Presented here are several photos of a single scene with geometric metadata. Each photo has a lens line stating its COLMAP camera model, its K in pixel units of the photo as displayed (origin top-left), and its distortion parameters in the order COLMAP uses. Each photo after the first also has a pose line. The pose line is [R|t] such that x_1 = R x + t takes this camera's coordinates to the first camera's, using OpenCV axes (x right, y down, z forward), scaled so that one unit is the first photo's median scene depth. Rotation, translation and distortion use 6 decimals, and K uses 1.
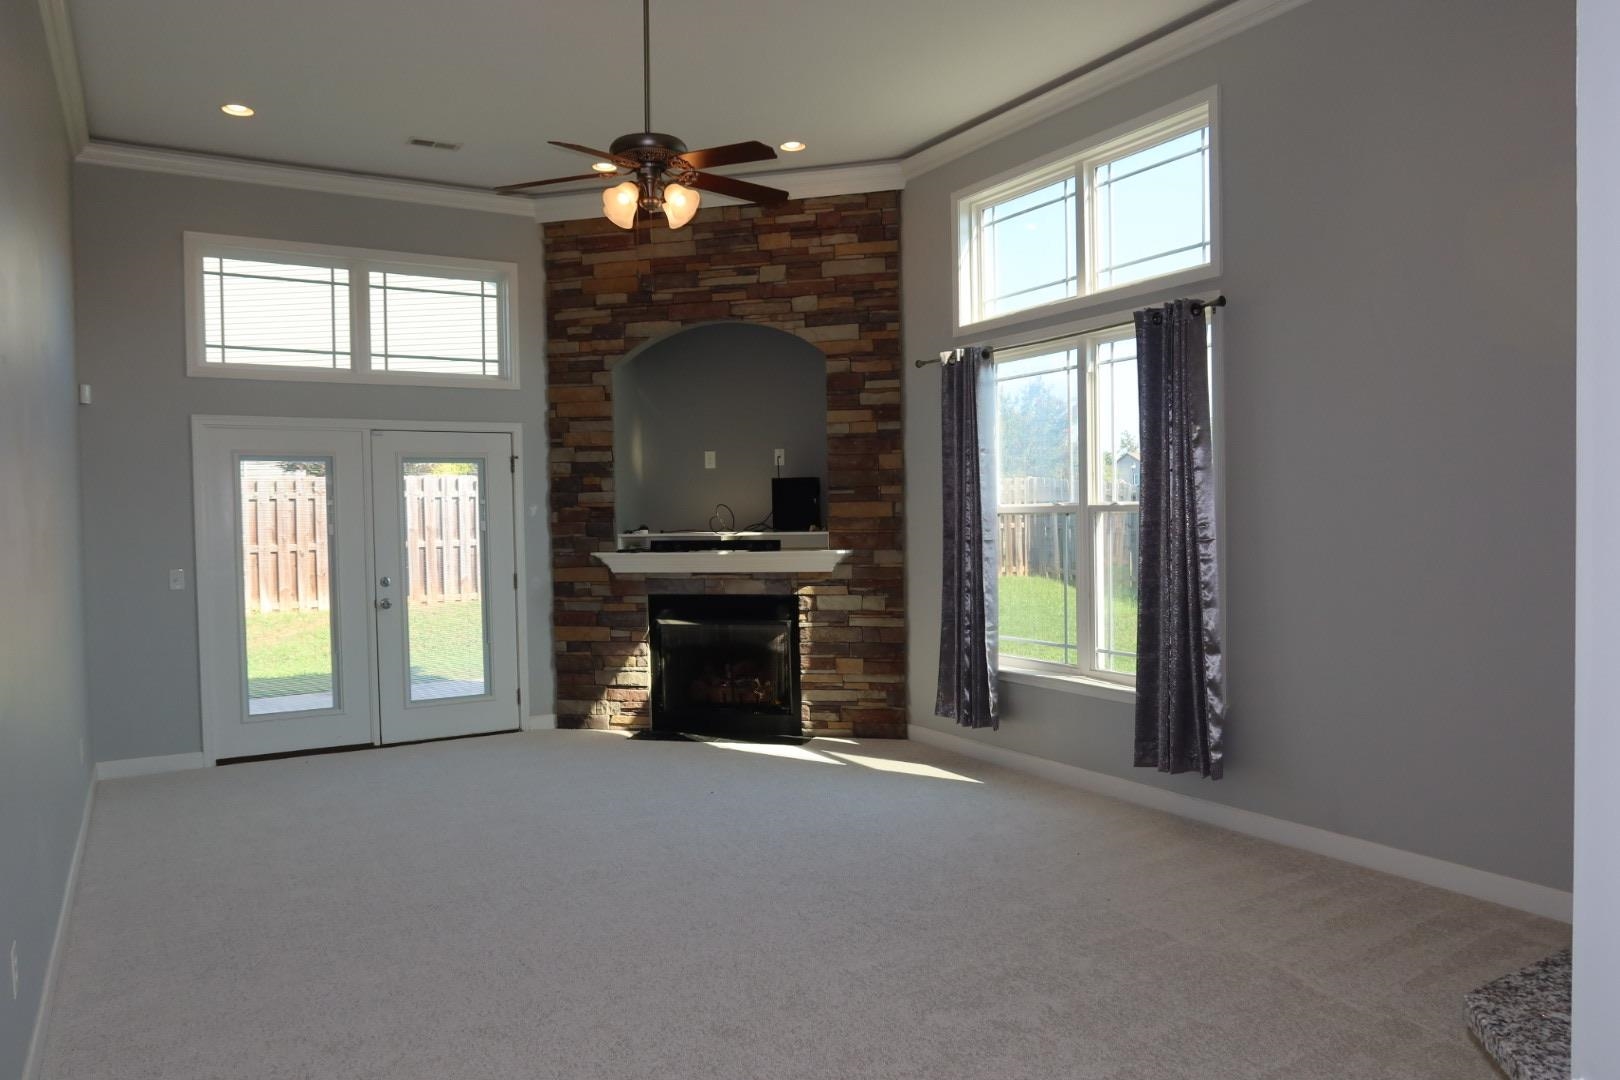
lens RADIAL K [[1130.4, 0, 800.1], [0, 1130.4, 557.6], [0, 0, 1]] dist [-0.040840, 0.012664]
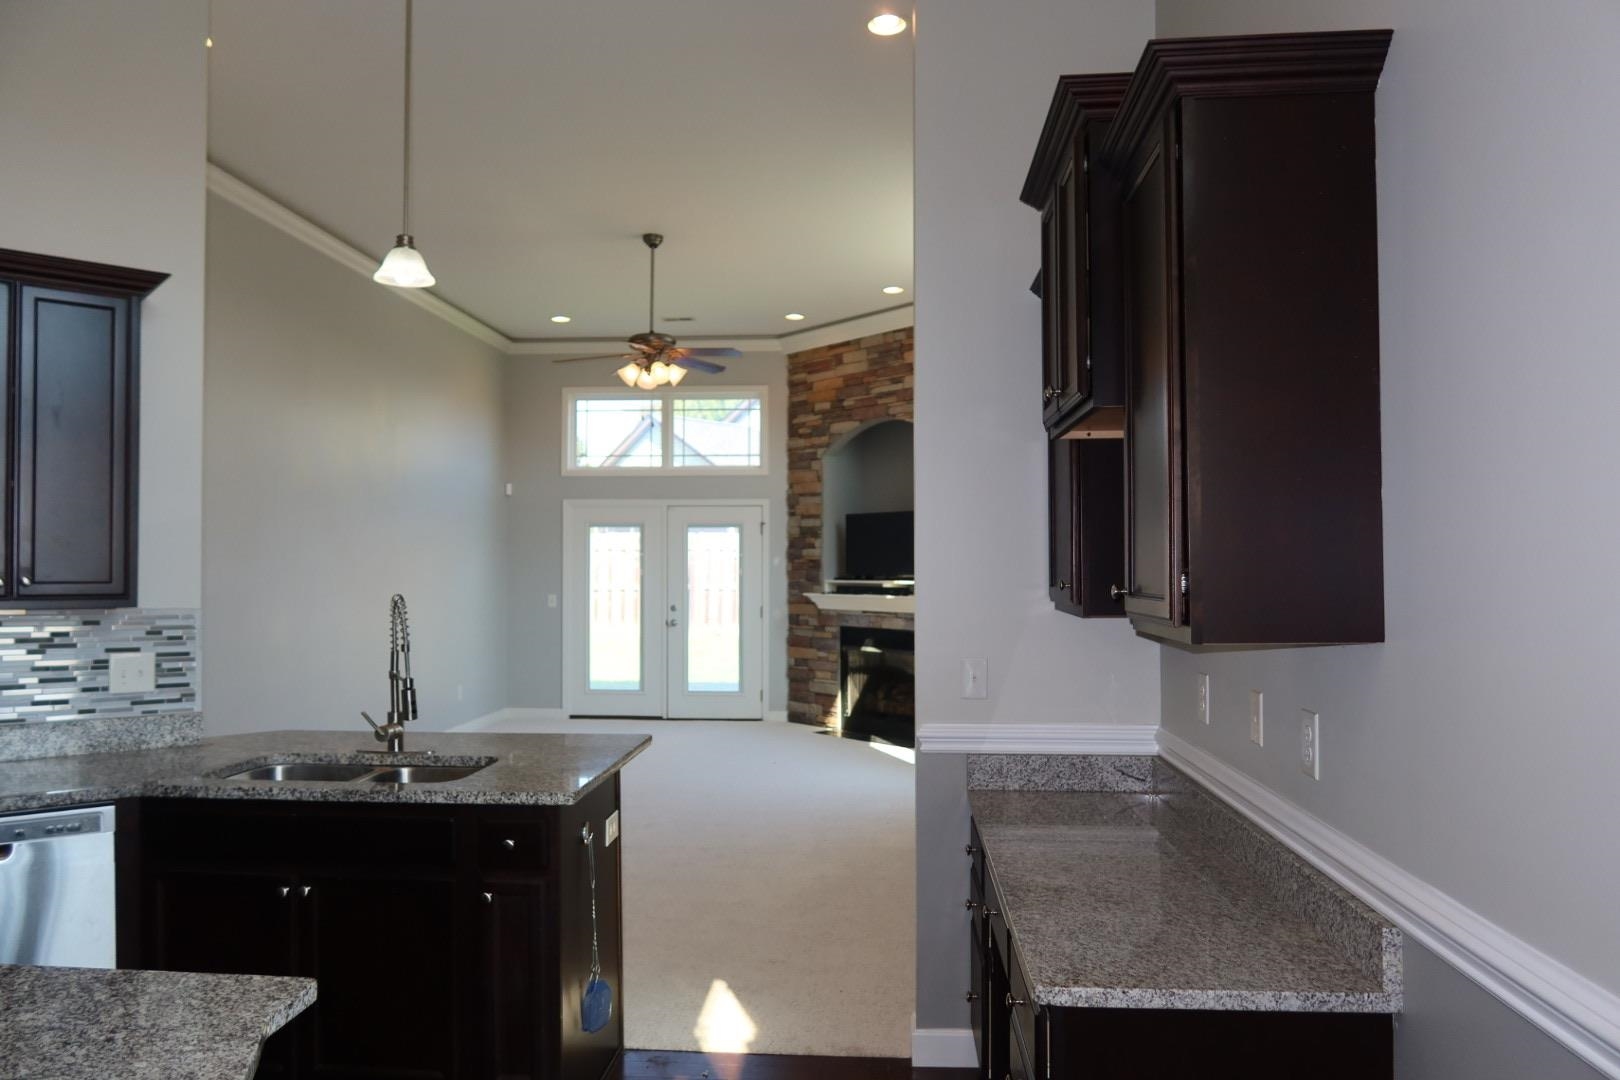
lens RADIAL K [[1130.4, 0, 781.1], [0, 1130.4, 556.8], [0, 0, 1]] dist [-0.040840, 0.012664]
pose [[0.806850, 0.013334, -0.590606, 0.616977], [-0.036762, 0.998941, -0.027668, -0.009948], [0.589612, 0.044036, 0.806485, -0.120671]]
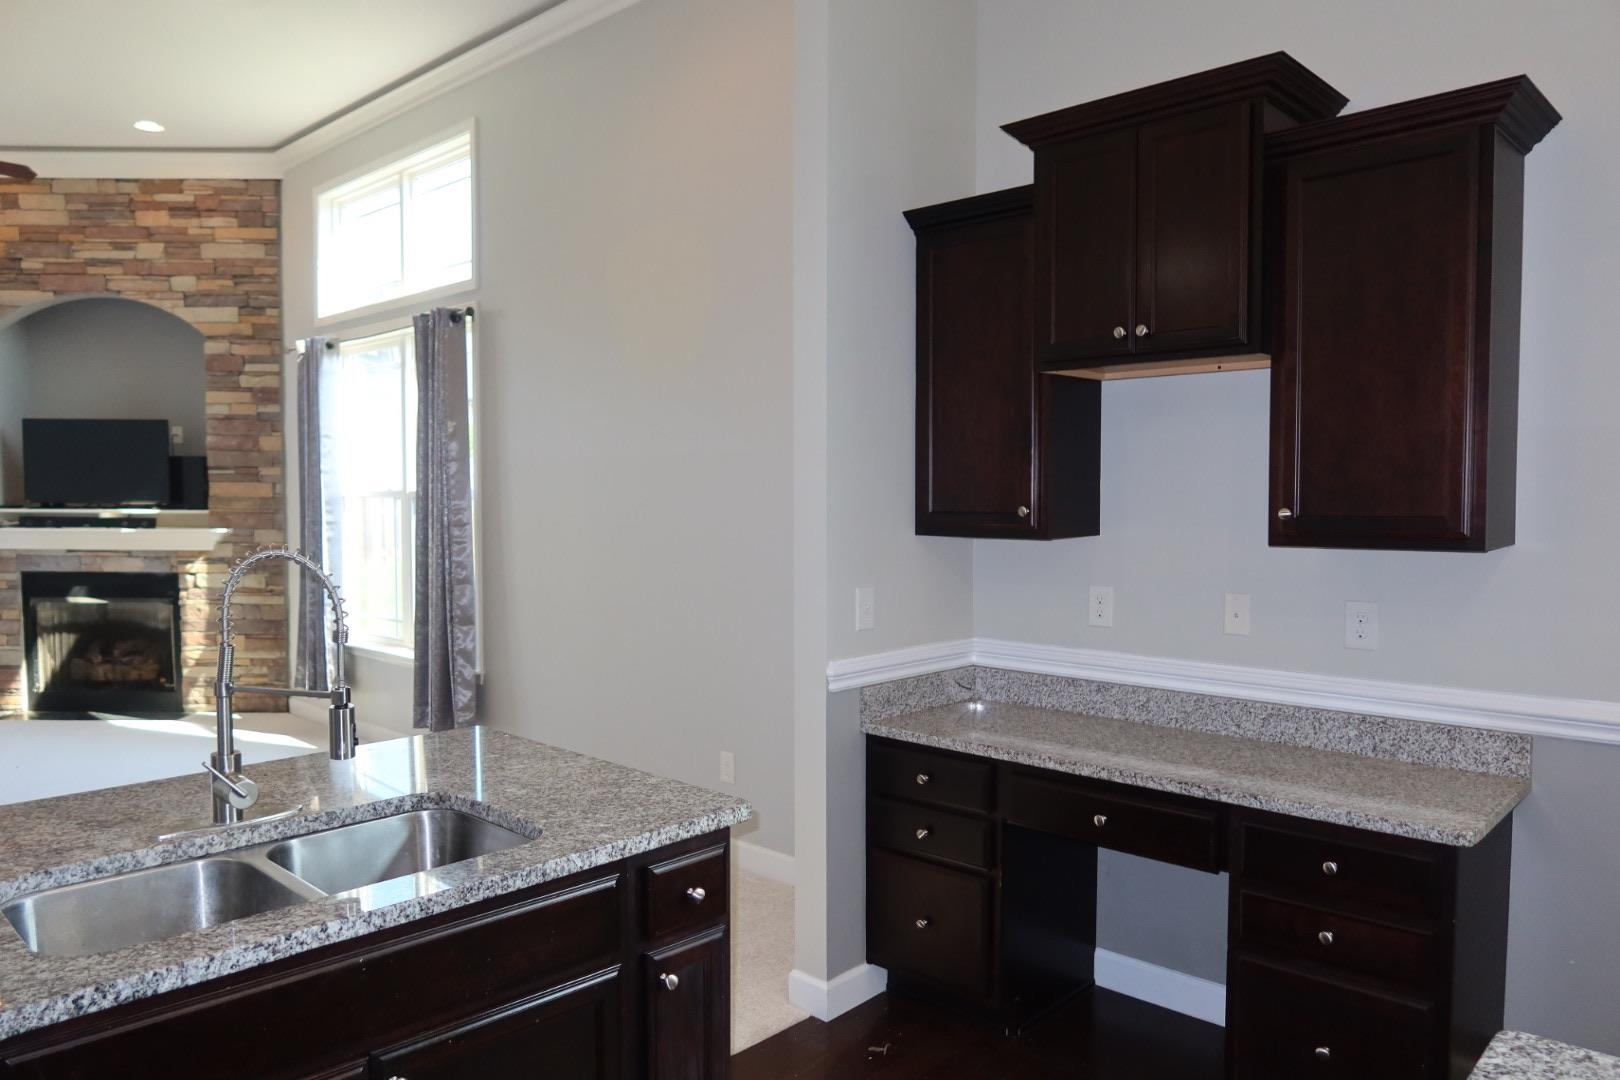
lens RADIAL K [[1130.4, 0, 818.4], [0, 1130.4, 561.2], [0, 0, 1]] dist [-0.040840, 0.012664]
pose [[0.954831, 0.006680, 0.297075, 0.247382], [-0.012527, 0.999763, 0.017781, -0.002188], [-0.296885, -0.020699, 0.954689, -0.120720]]
